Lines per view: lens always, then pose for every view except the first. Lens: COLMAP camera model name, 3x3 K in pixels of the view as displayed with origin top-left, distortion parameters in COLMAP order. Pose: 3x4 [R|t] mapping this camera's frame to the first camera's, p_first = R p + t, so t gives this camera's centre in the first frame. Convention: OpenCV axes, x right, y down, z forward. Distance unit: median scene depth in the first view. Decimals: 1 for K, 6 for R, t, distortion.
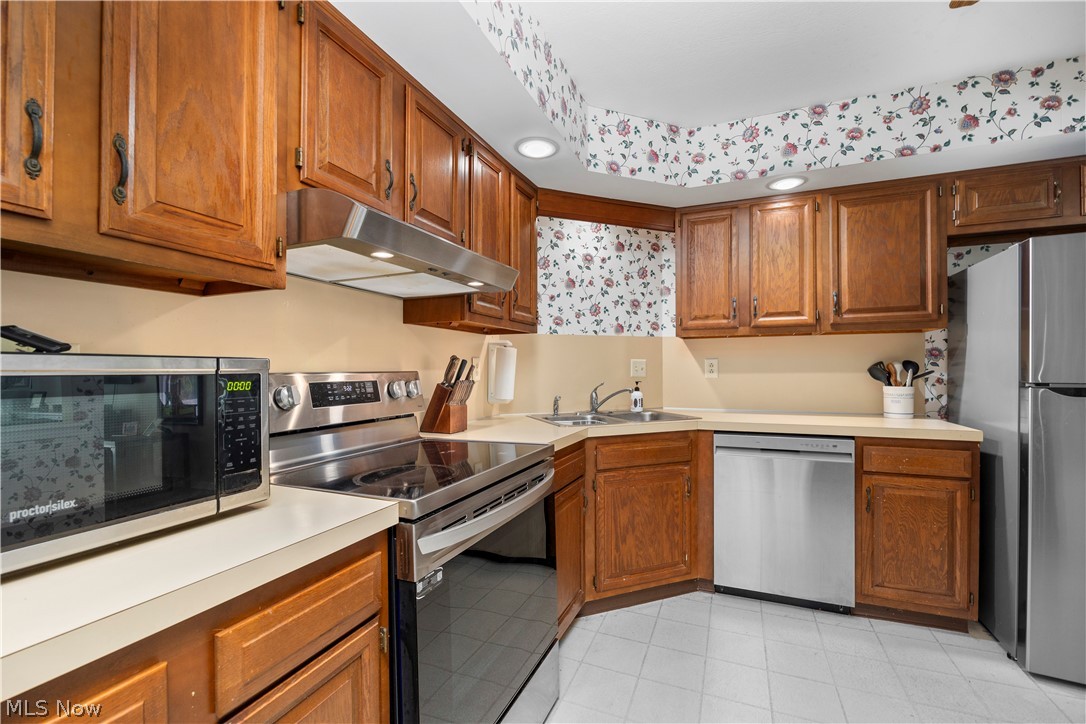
lens RADIAL K [[458.1, 0, 551.3], [0, 458.1, 370.0], [0, 0, 1]] dist [-0.007479, -0.000302]
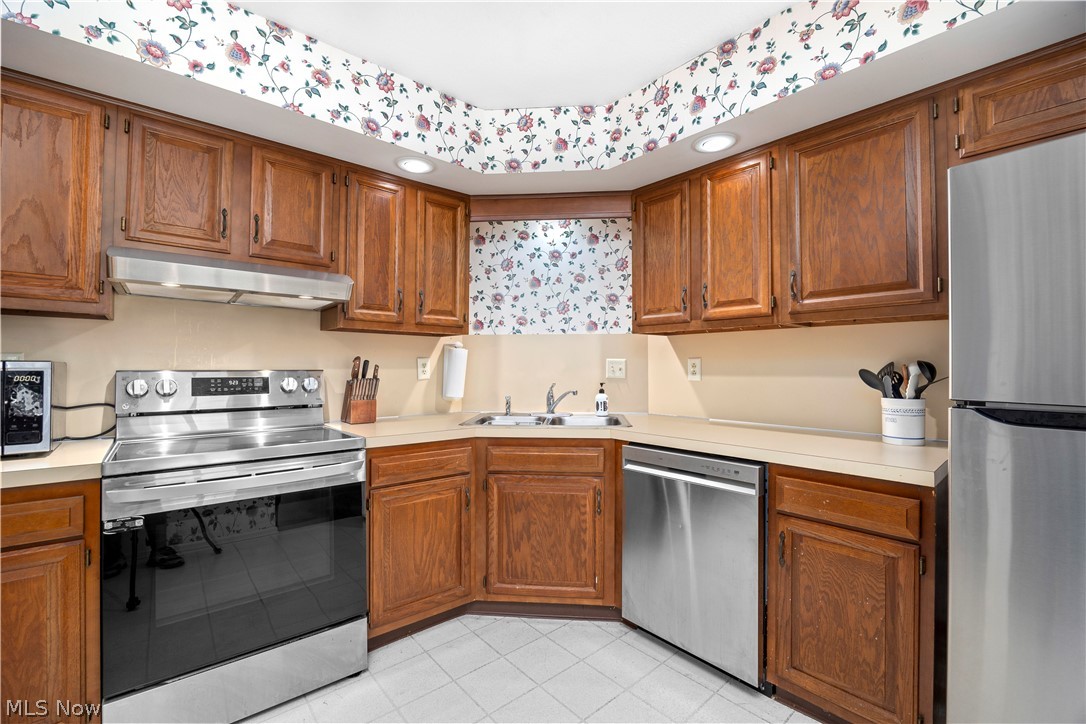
lens RADIAL K [[464.7, 0, 547.1], [0, 464.7, 360.6], [0, 0, 1]] dist [-0.017028, 0.000625]
pose [[0.895819, 0.001469, -0.444417, 0.624684], [-0.008128, 0.999881, -0.013078, -0.008416], [0.444345, 0.015328, 0.895725, 0.138644]]
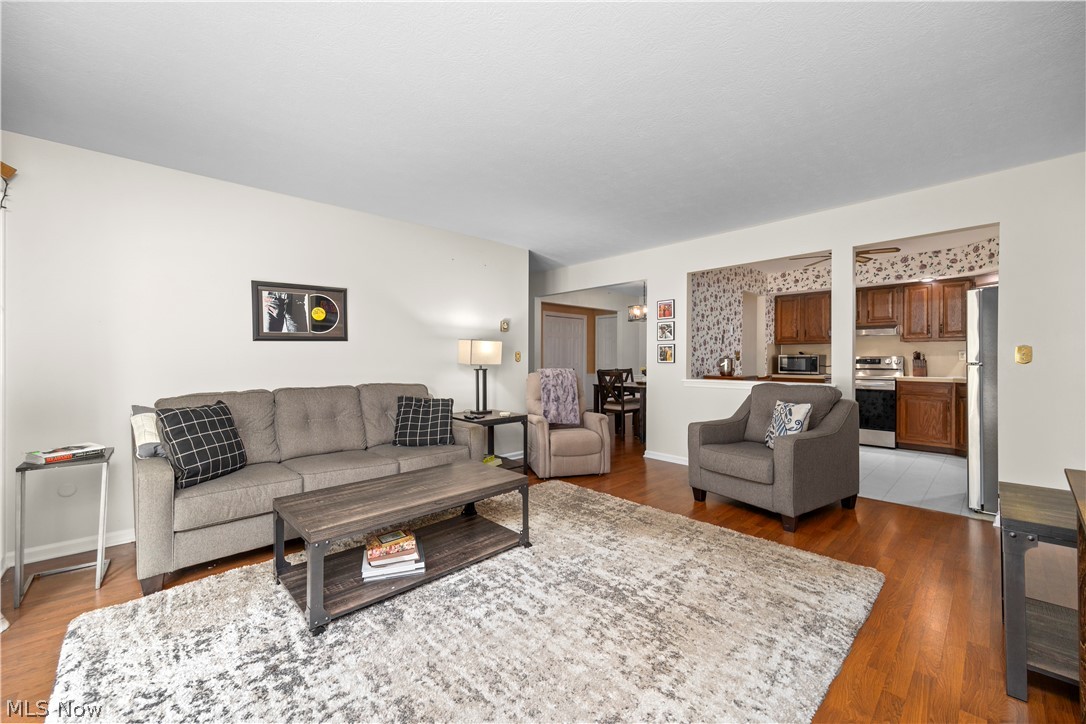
lens RADIAL K [[422.9, 0, 541.8], [0, 422.9, 360.5], [0, 0, 1]] dist [-0.000631, -0.000356]
pose [[-0.418710, 0.012091, -0.908039, 2.888976], [0.004316, 0.999927, 0.011324, -0.010787], [0.908110, 0.000823, -0.418732, -0.075750]]
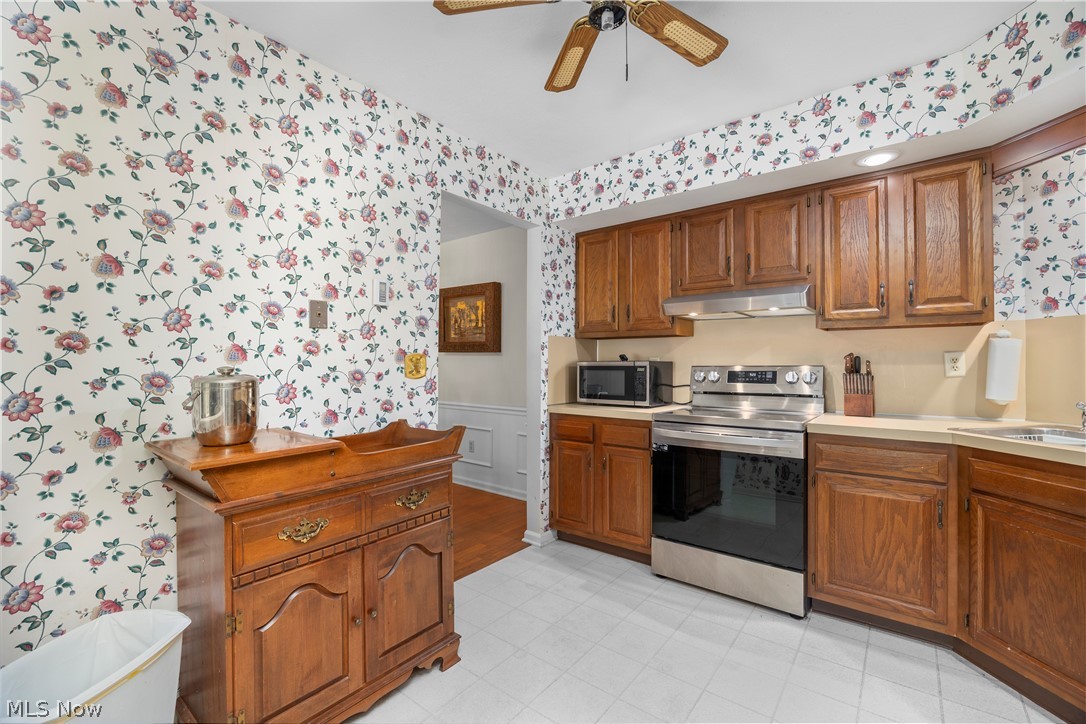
lens RADIAL K [[464.7, 0, 543.5], [0, 464.7, 361.2], [0, 0, 1]] dist [-0.017028, 0.000625]
pose [[-0.271714, 0.001403, -0.962377, 1.031462], [0.005091, 0.999987, 0.000020, -0.011841], [0.962365, -0.004894, -0.271718, 0.457019]]
